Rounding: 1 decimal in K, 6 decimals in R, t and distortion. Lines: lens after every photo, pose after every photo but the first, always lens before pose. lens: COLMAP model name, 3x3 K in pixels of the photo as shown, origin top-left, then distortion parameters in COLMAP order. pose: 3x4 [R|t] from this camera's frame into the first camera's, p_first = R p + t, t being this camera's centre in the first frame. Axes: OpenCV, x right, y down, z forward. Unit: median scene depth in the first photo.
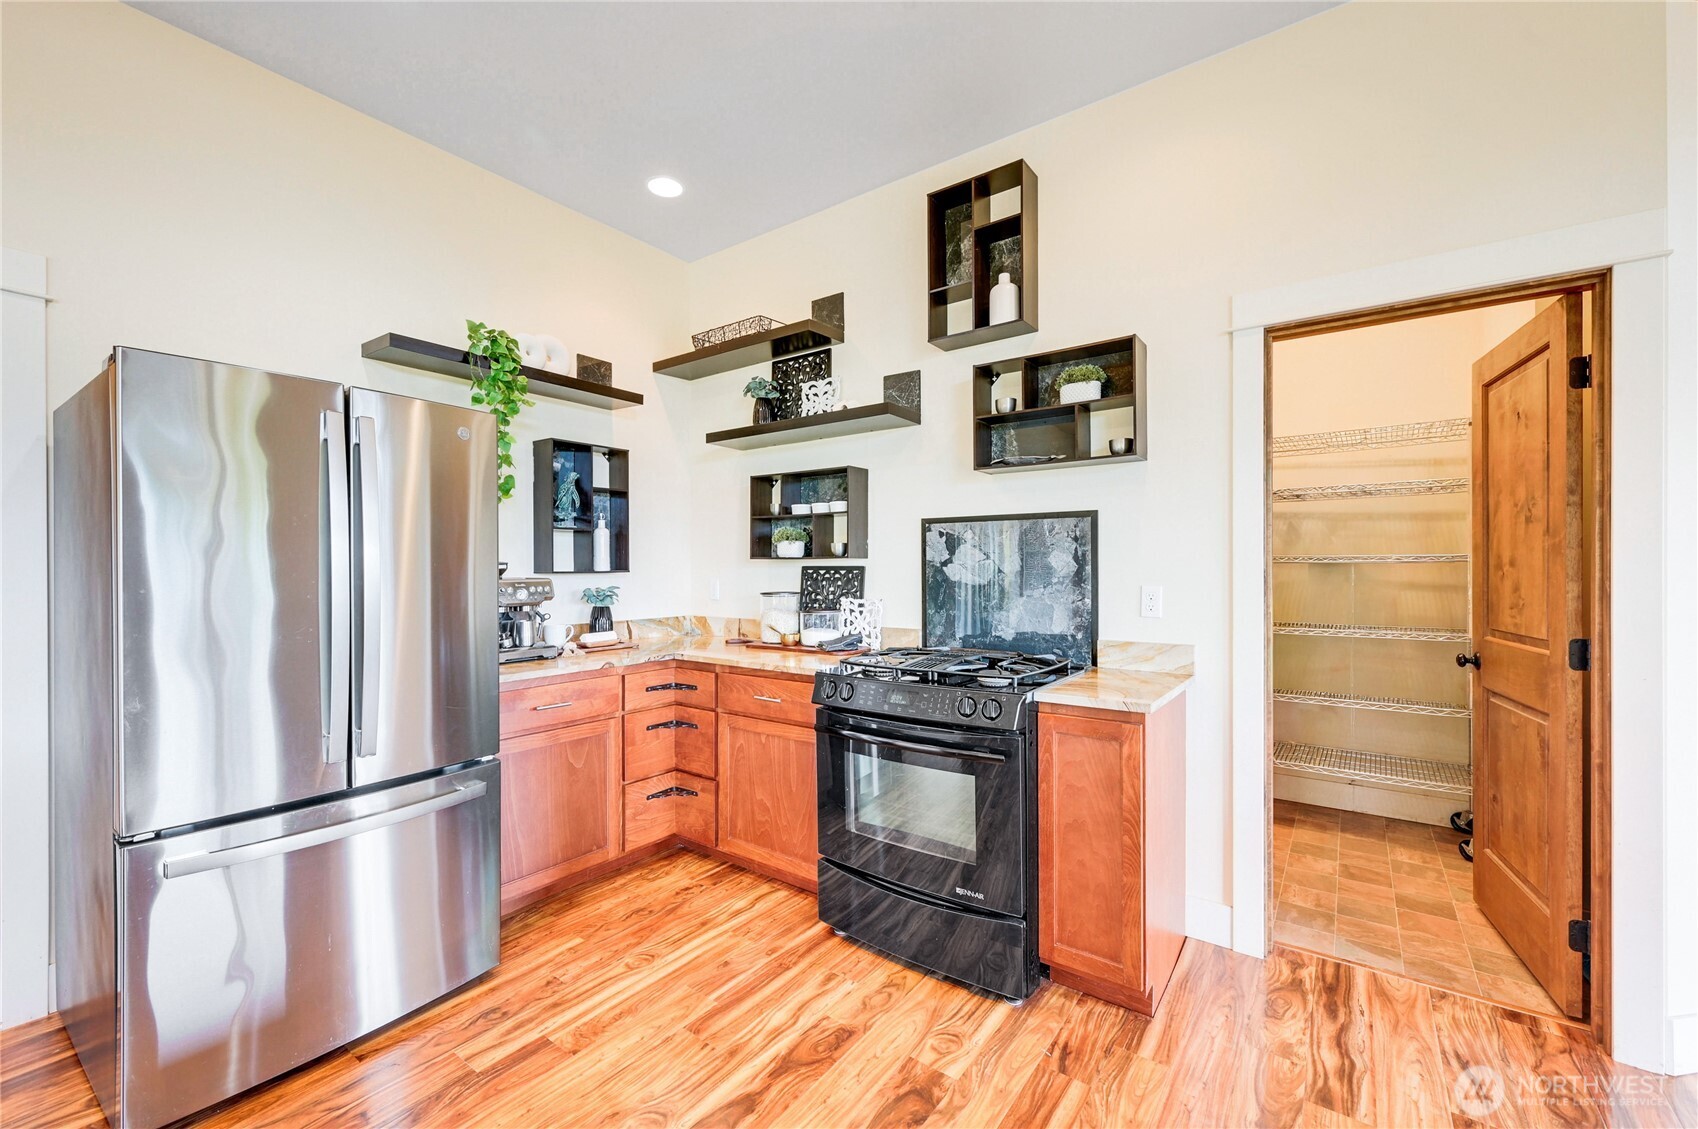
lens RADIAL K [[702.2, 0, 851.1], [0, 702.2, 569.9], [0, 0, 1]] dist [-0.001103, -0.000060]
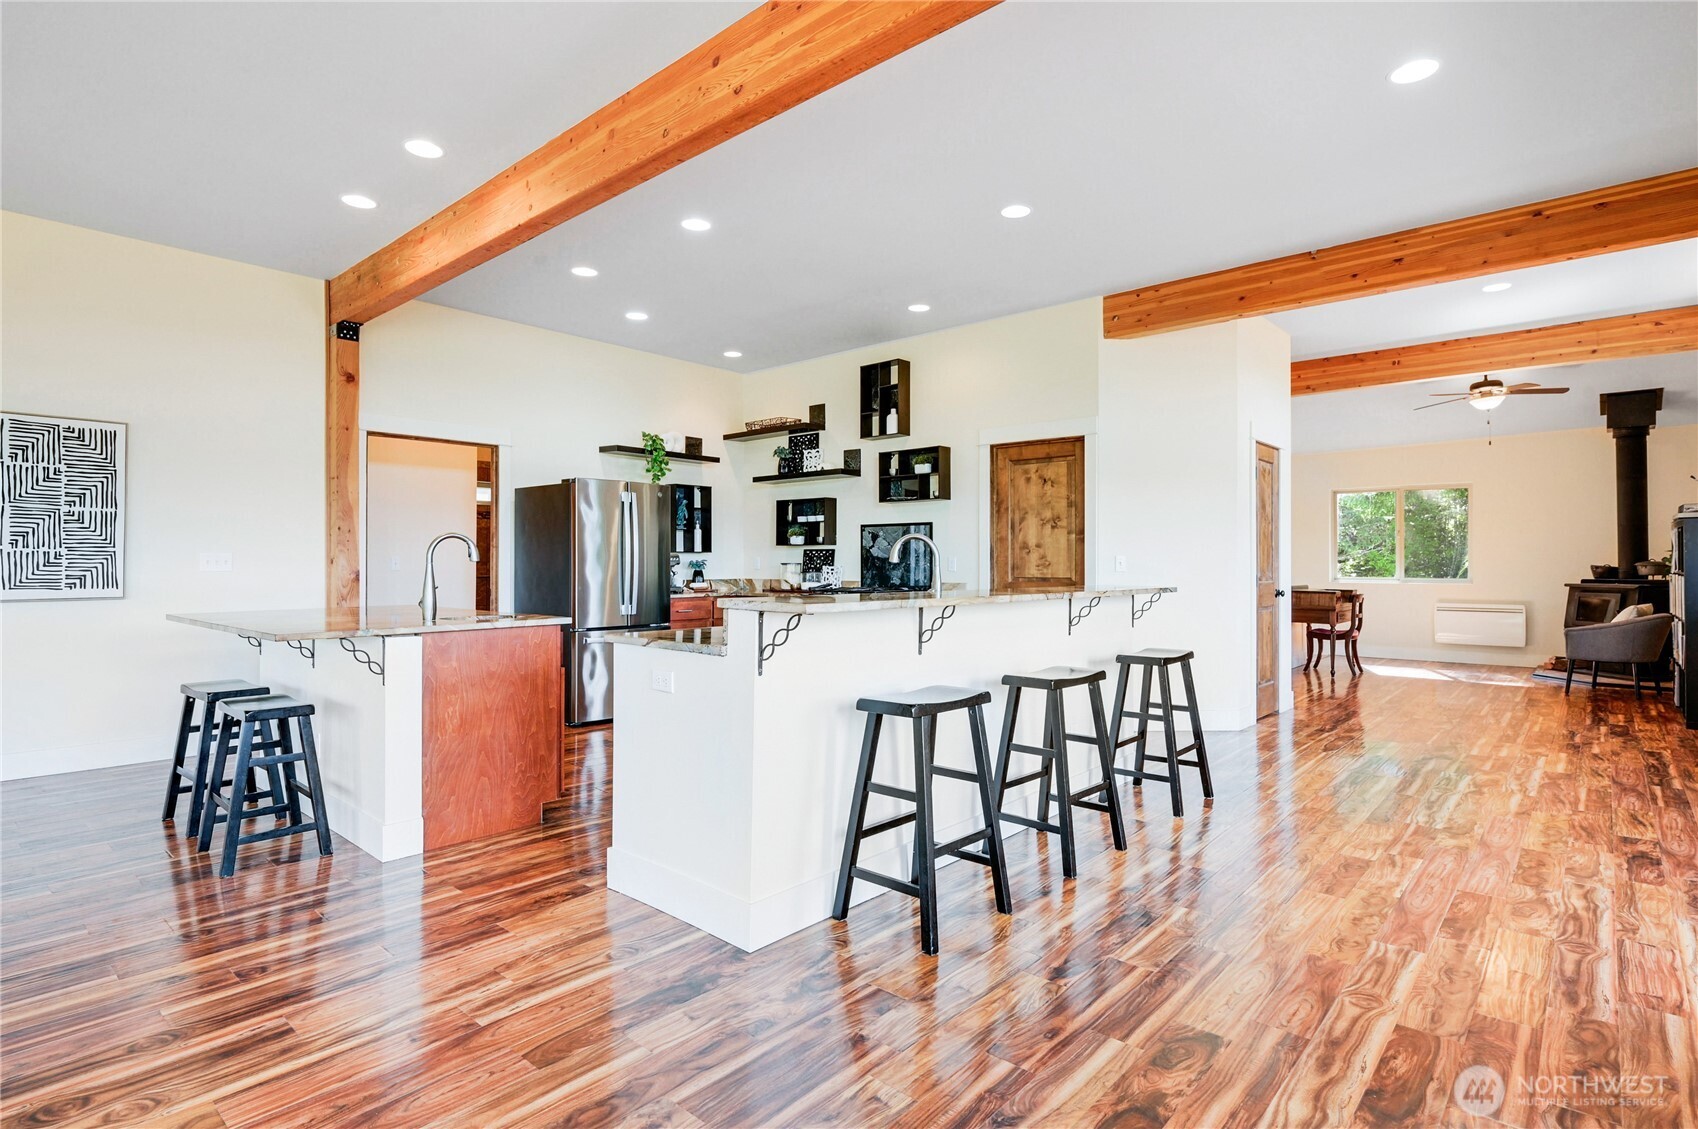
lens RADIAL K [[858.2, 0, 832.1], [0, 858.2, 558.3], [0, 0, 1]] dist [-0.001167, 0.000659]
pose [[0.994341, 0.002284, -0.106210, 0.282603], [-0.003243, 0.999955, -0.008862, 0.043523], [0.106185, 0.009156, 0.994304, -1.431375]]
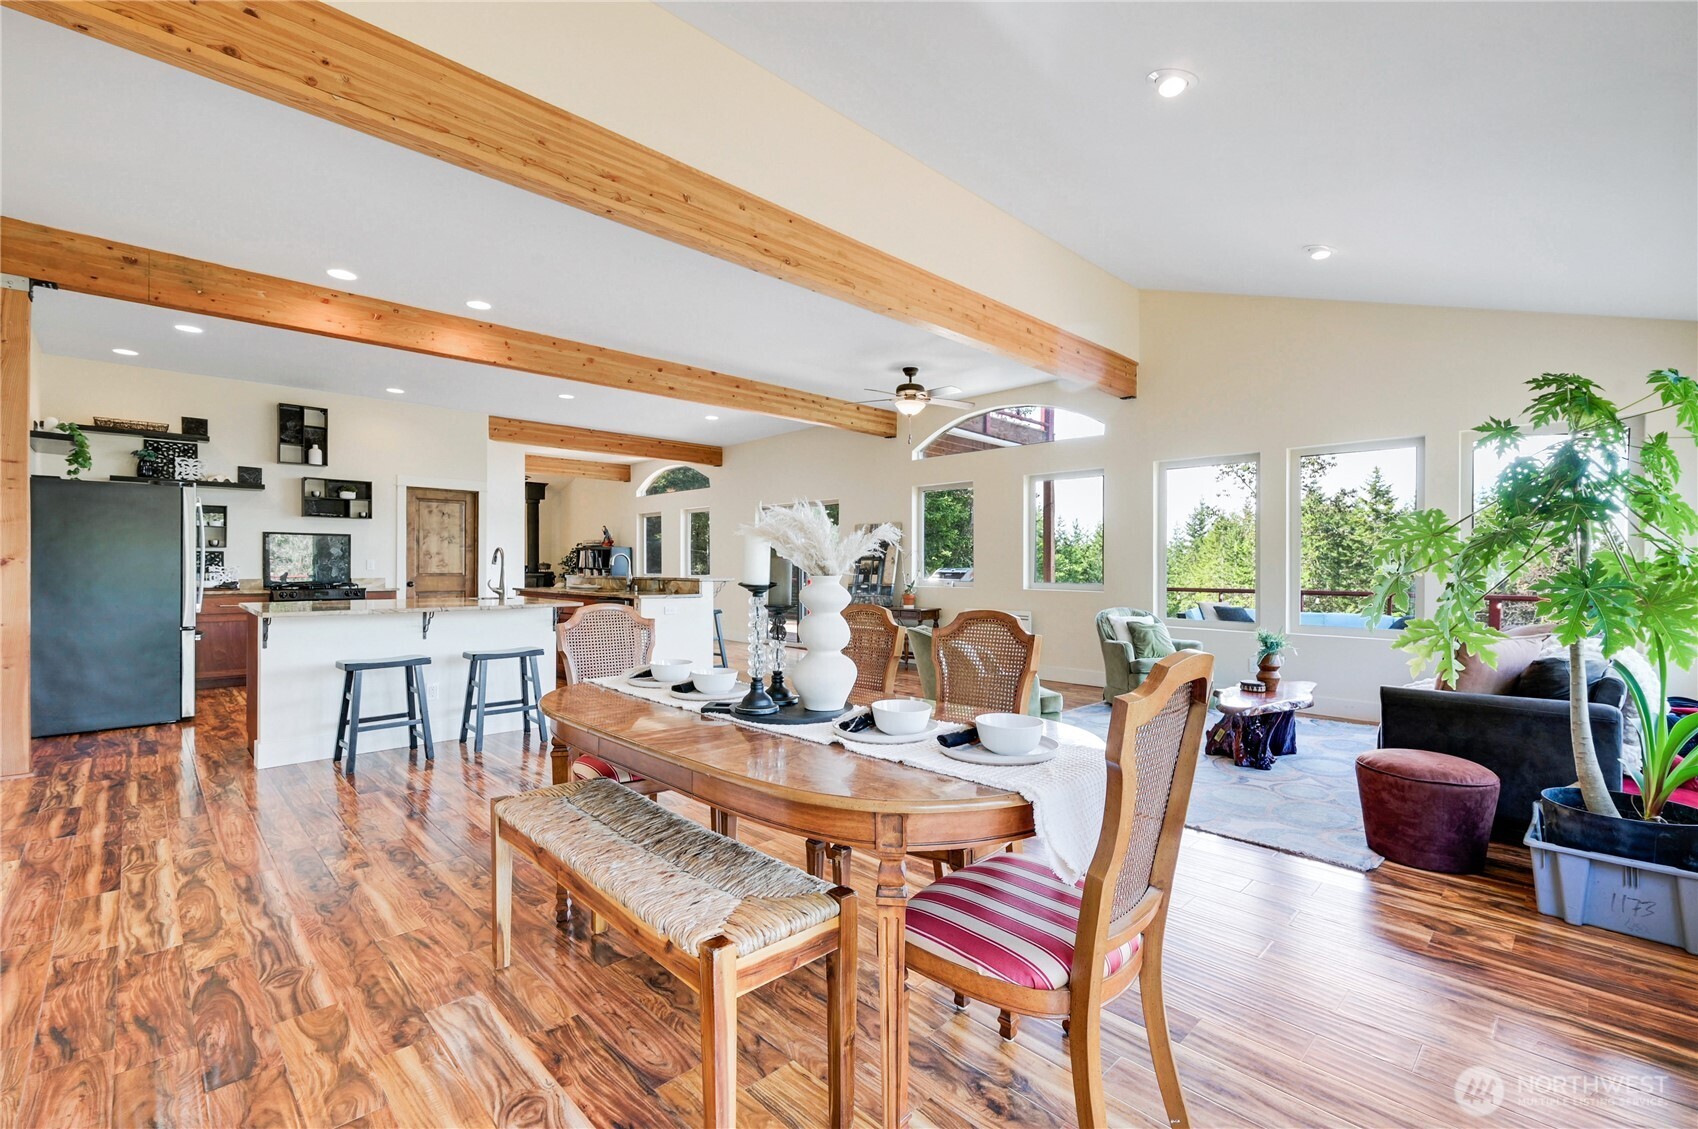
lens RADIAL K [[733.0, 0, 837.6], [0, 733.0, 565.3], [0, 0, 1]] dist [-0.001461, 0.000127]
pose [[0.194378, 0.002494, 0.980924, -1.982558], [-0.001022, 0.999997, -0.002340, 0.044673], [-0.980926, -0.000547, 0.194379, -1.404017]]
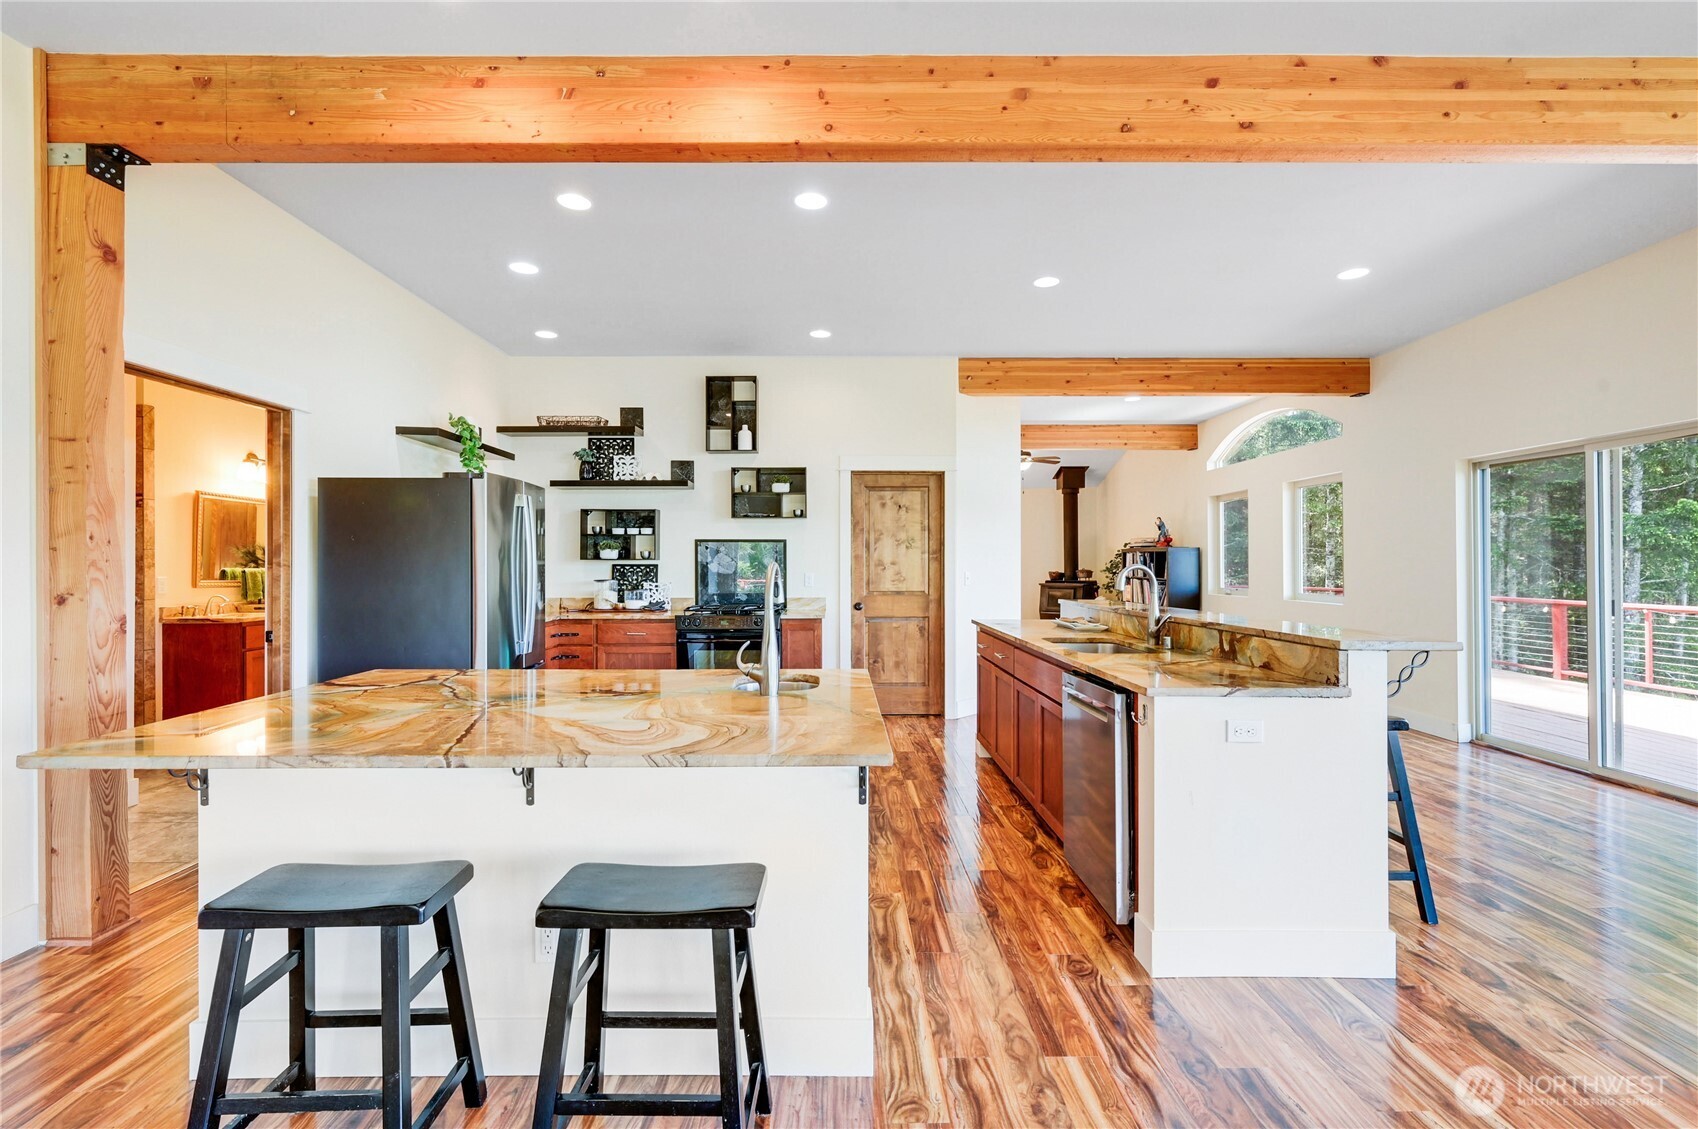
lens RADIAL K [[744.8, 0, 847.3], [0, 744.8, 561.8], [0, 0, 1]] dist [-0.000591, -0.000069]
pose [[0.807219, 0.002495, 0.590246, -0.775307], [0.001415, 0.999980, -0.006162, 0.001040], [-0.590250, 0.005809, 0.807200, -0.893439]]
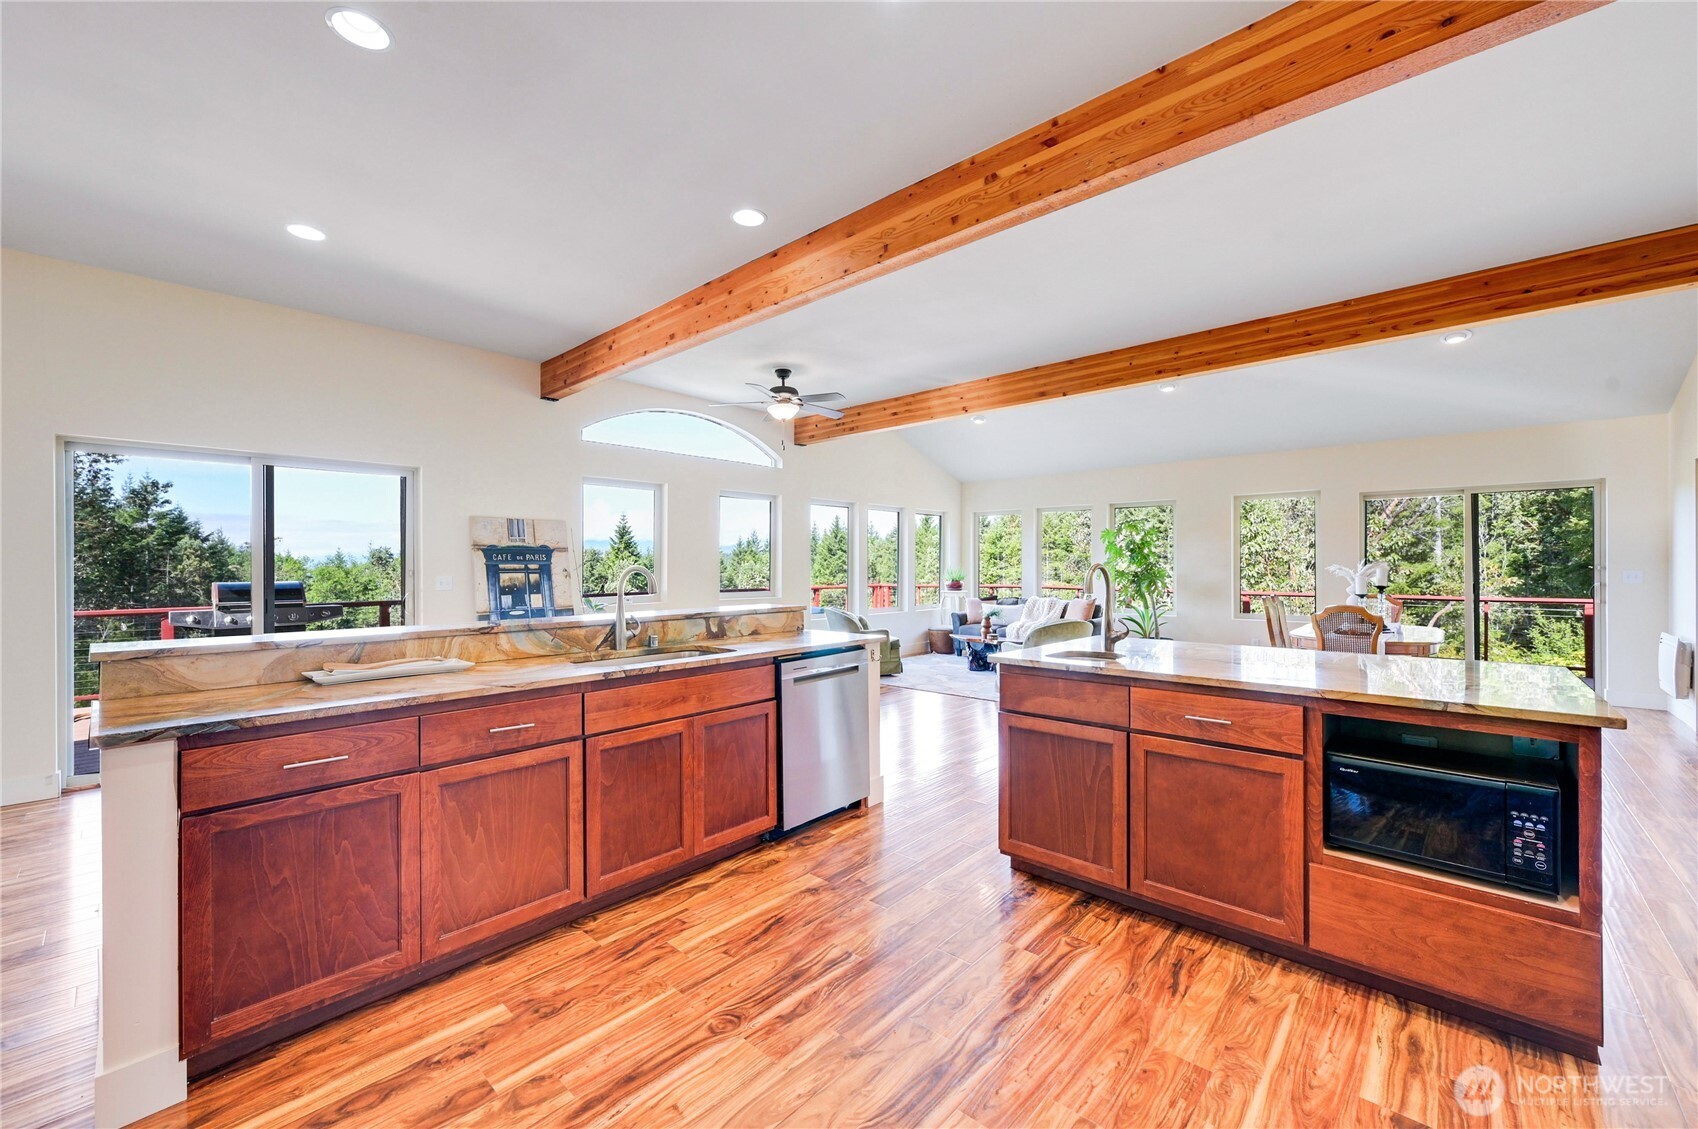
lens RADIAL K [[678.9, 0, 863.9], [0, 678.9, 567.2], [0, 0, 1]] dist [0.000781, 0.000153]
pose [[-0.993358, 0.003612, 0.115007, -0.180791], [0.004324, 0.999973, 0.005944, -0.003733], [-0.114983, 0.006402, -0.993347, 0.735312]]
